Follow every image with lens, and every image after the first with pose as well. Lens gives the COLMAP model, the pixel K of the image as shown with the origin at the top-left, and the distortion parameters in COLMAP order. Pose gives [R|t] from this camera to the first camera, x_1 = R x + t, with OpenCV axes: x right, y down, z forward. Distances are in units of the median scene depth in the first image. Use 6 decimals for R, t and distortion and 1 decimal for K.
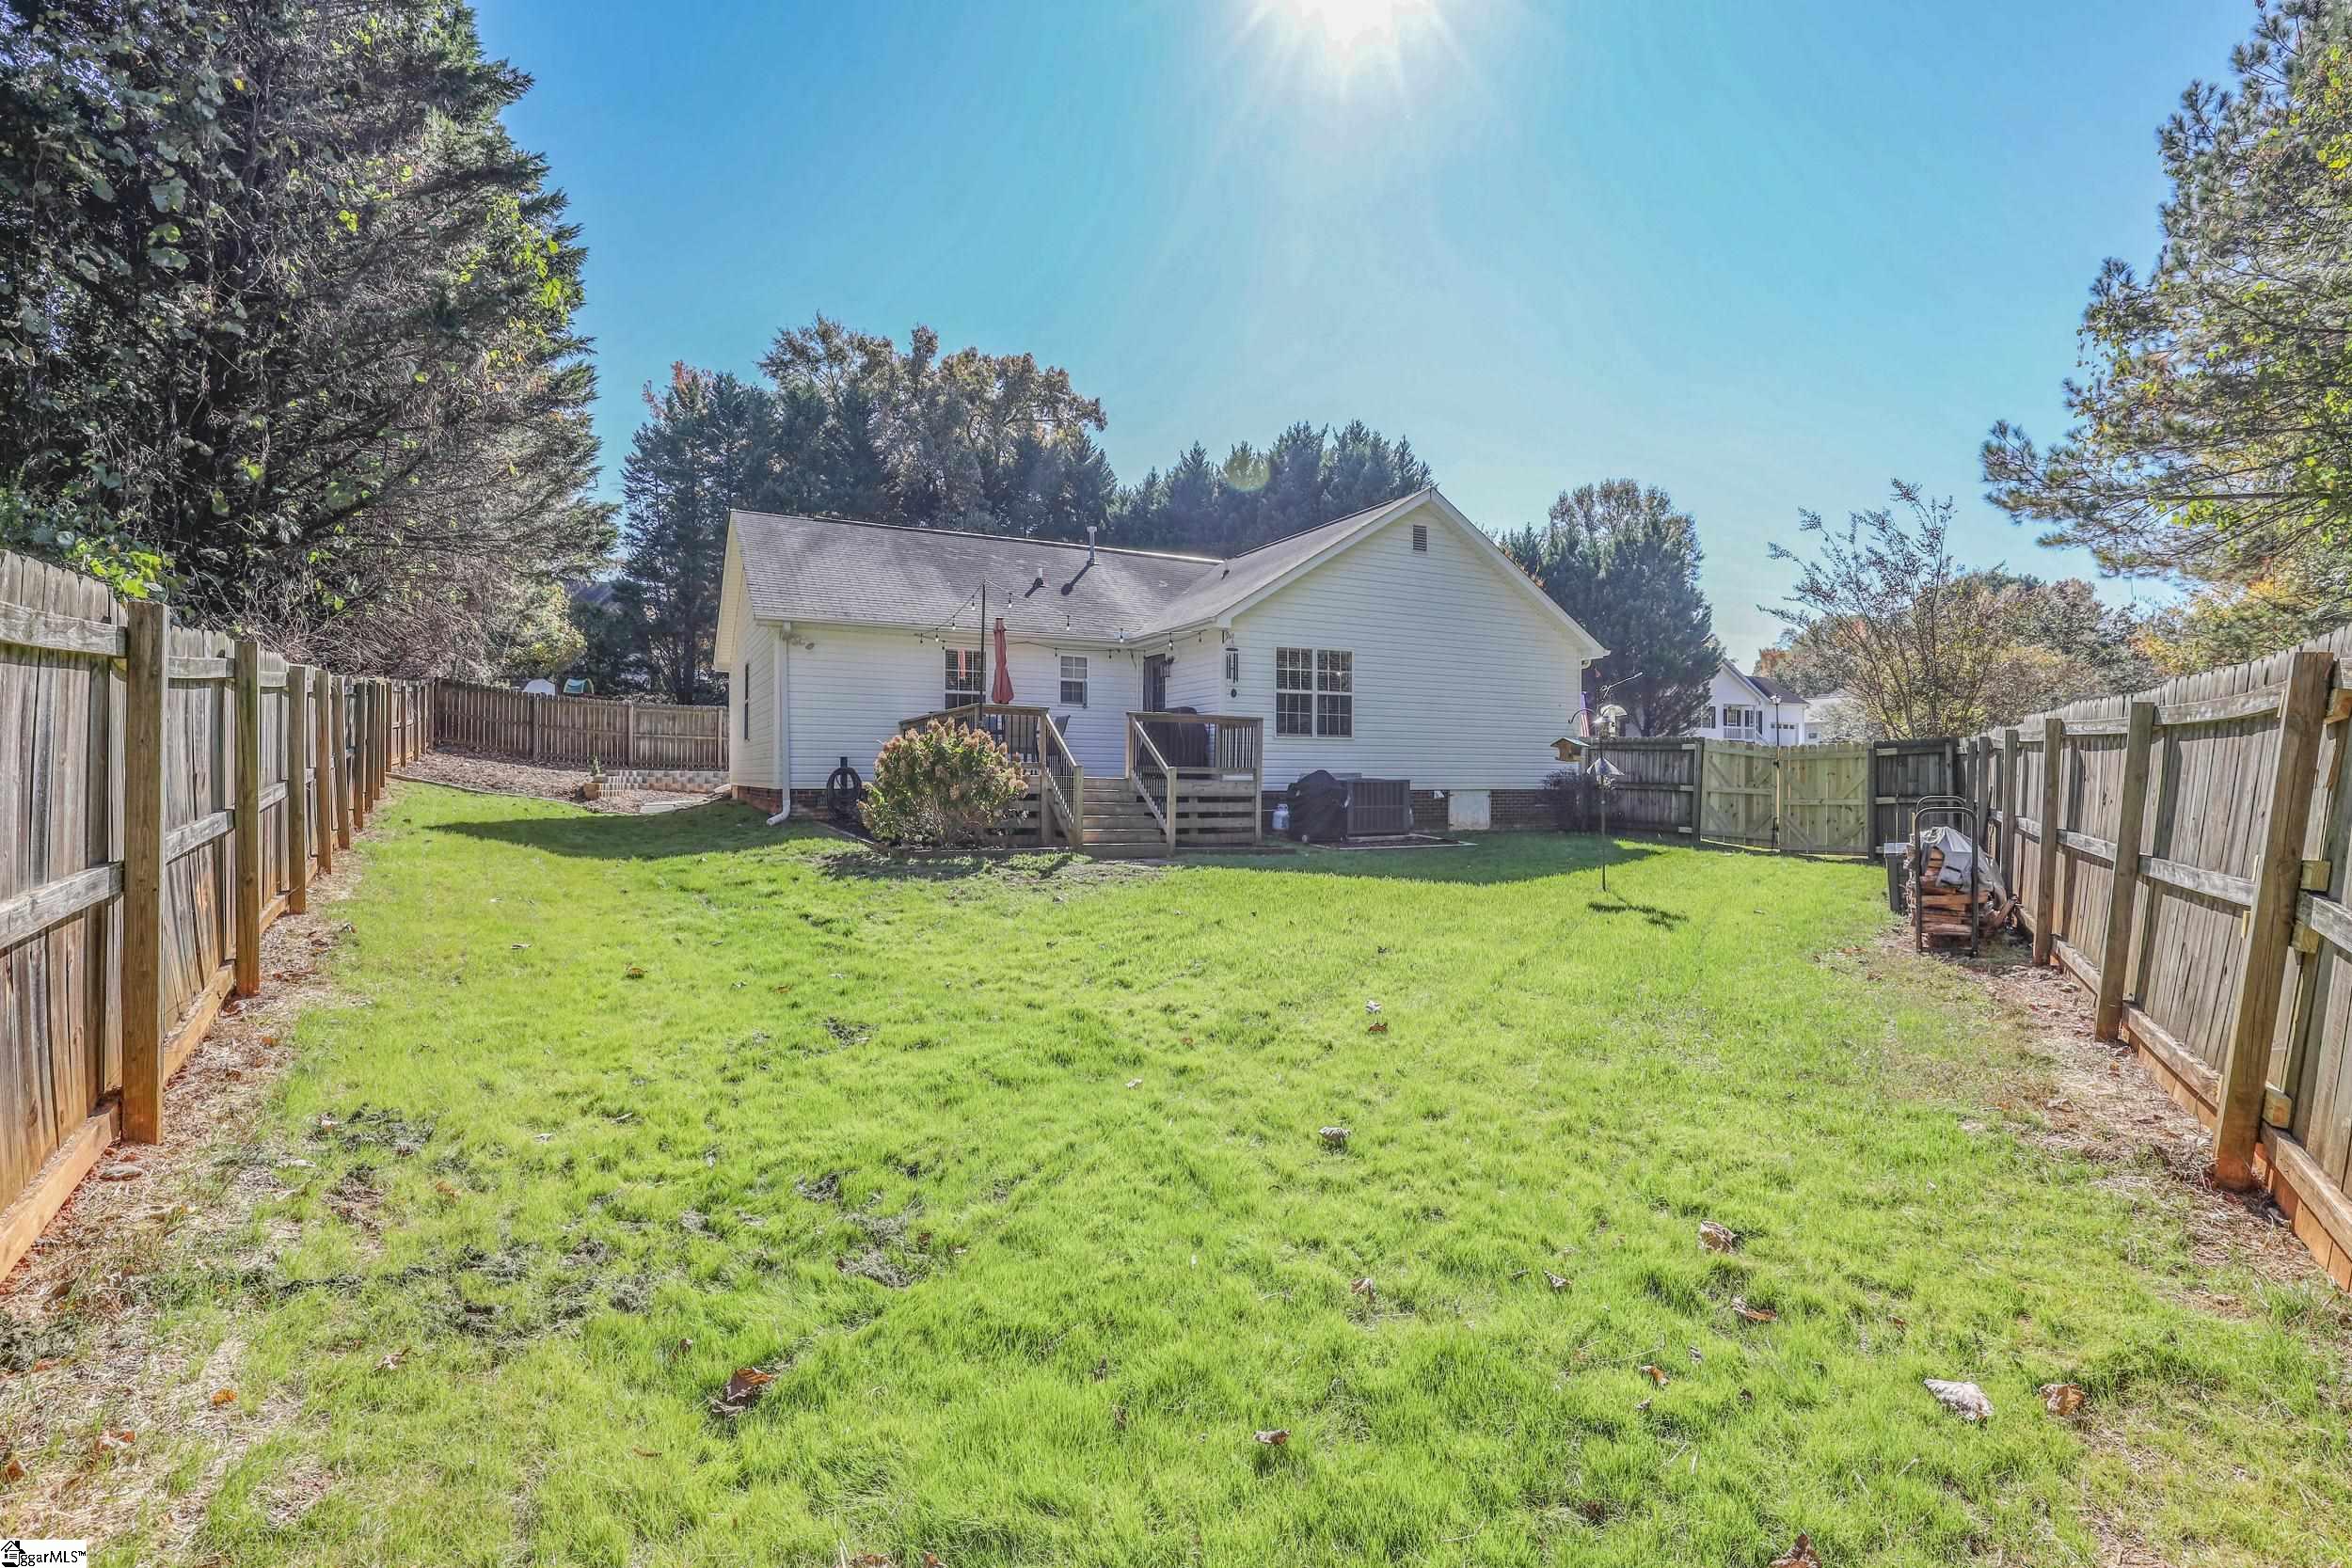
lens RADIAL K [[1076.2, 0, 1186.0], [0, 1076.2, 790.3], [0, 0, 1]] dist [-0.040673, 0.009078]
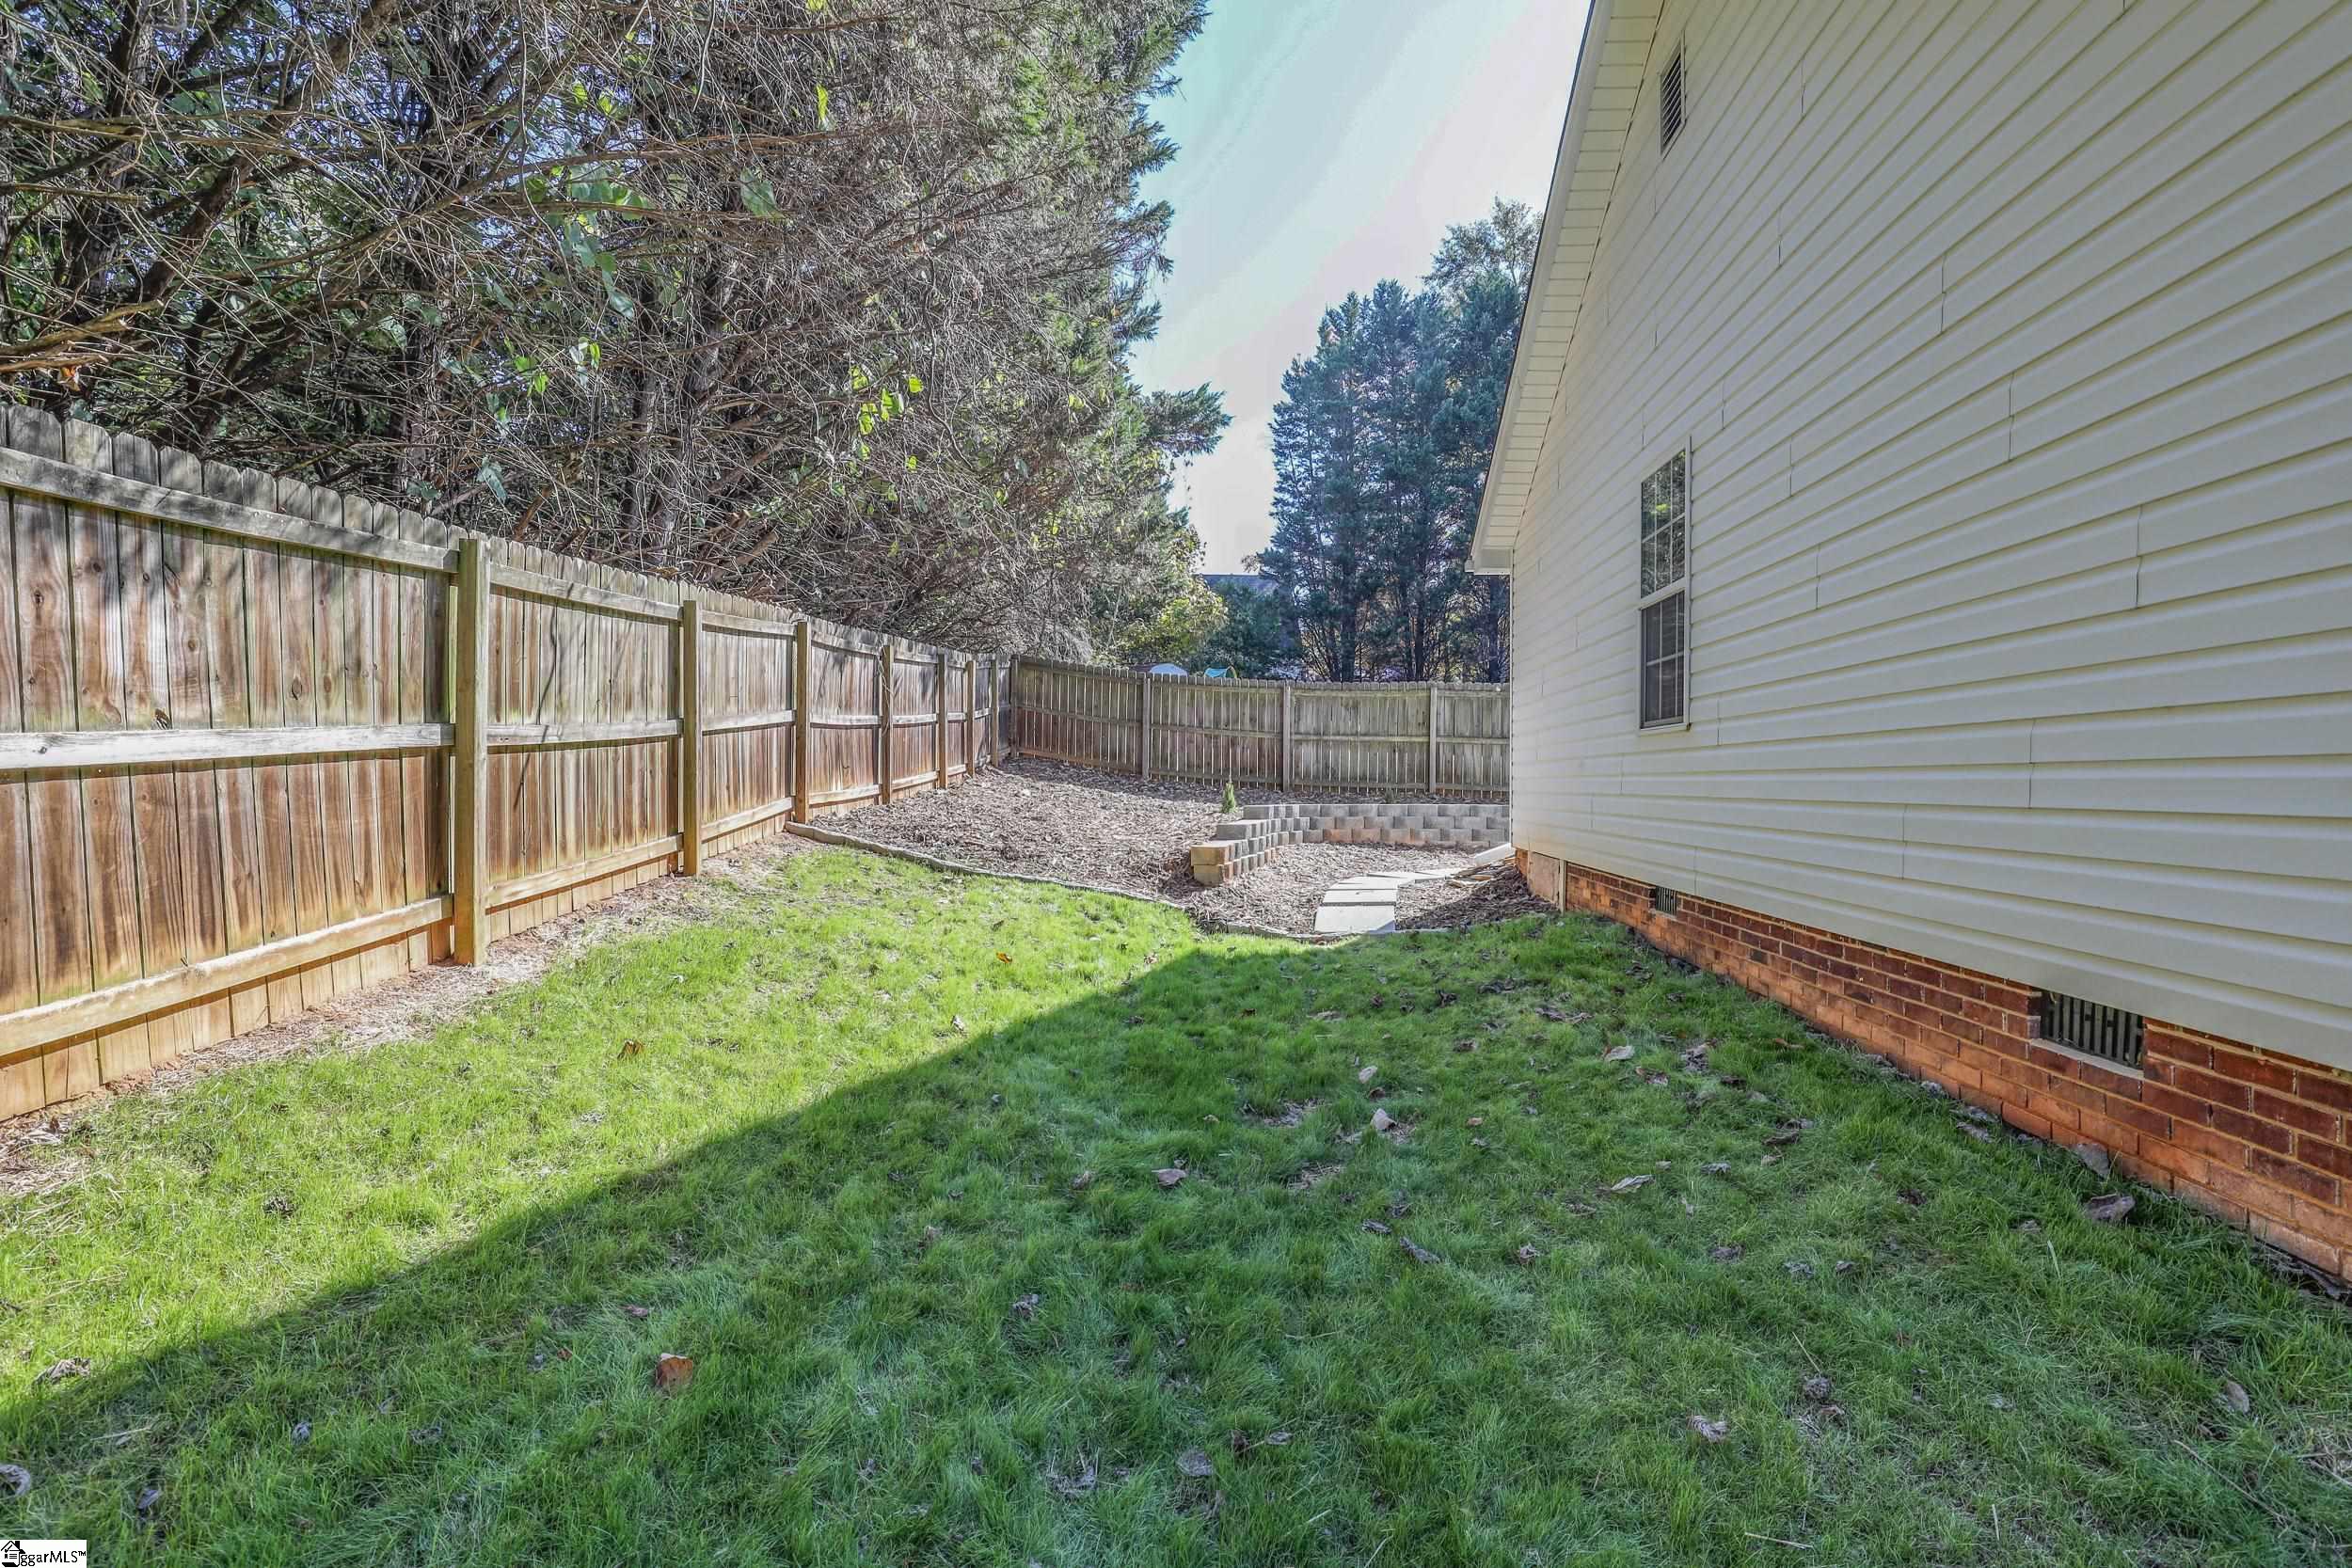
lens RADIAL K [[1076.2, 0, 1186.0], [0, 1076.2, 790.3], [0, 0, 1]] dist [-0.040673, 0.009078]
pose [[0.845255, 0.001820, -0.534360, -0.255000], [-0.007710, 0.999932, -0.008789, -0.017667], [0.534307, 0.011549, 0.845212, 0.477272]]
